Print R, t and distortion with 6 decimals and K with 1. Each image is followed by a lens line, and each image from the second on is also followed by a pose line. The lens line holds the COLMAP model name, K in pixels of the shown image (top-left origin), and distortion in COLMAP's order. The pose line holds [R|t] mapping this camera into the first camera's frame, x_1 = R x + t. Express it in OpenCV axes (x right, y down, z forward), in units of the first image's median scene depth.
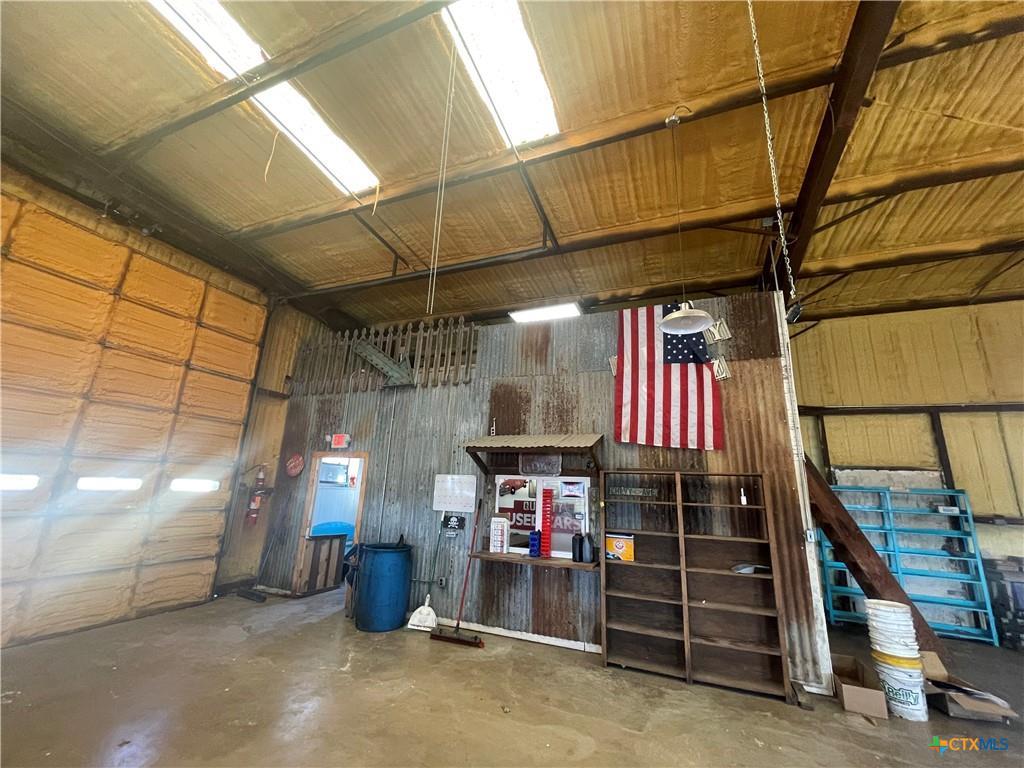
lens RADIAL K [[412.8, 0, 512.0], [0, 412.8, 384.0], [0, 0, 1]] dist [-0.001781, -0.000508]
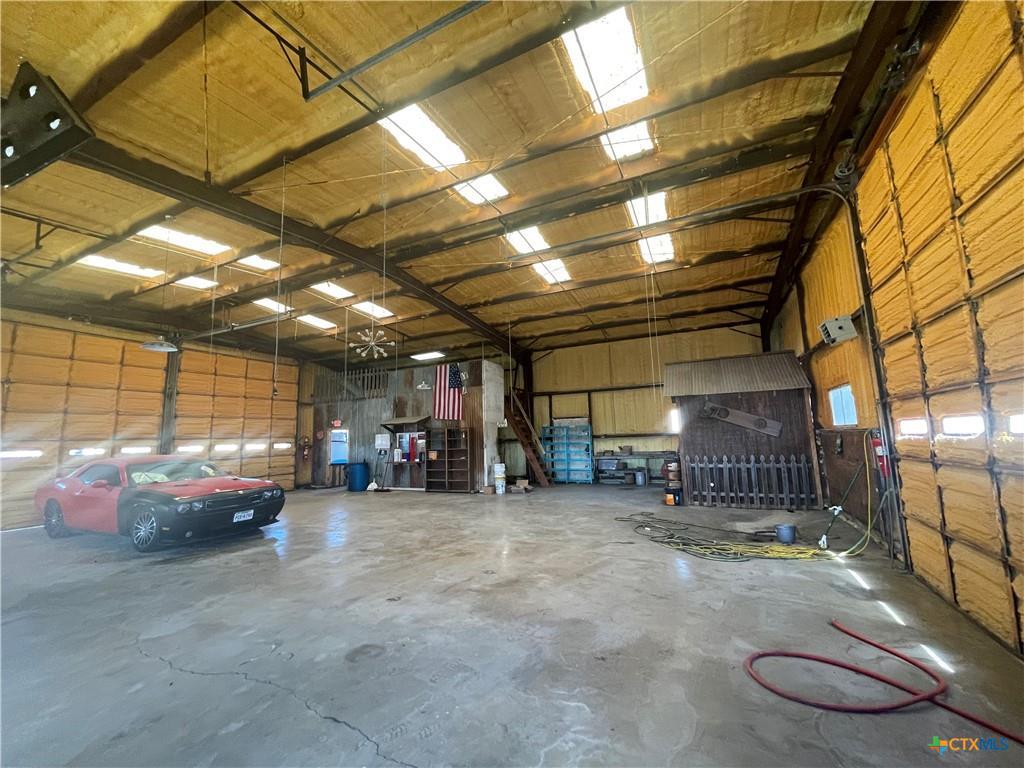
lens RADIAL K [[412.8, 0, 512.0], [0, 412.8, 384.0], [0, 0, 1]] dist [-0.001781, -0.000508]
pose [[0.995845, -0.077891, -0.047183, 0.762869], [0.082865, 0.989934, 0.114734, -0.295231], [0.037771, -0.118167, 0.992275, -1.377728]]
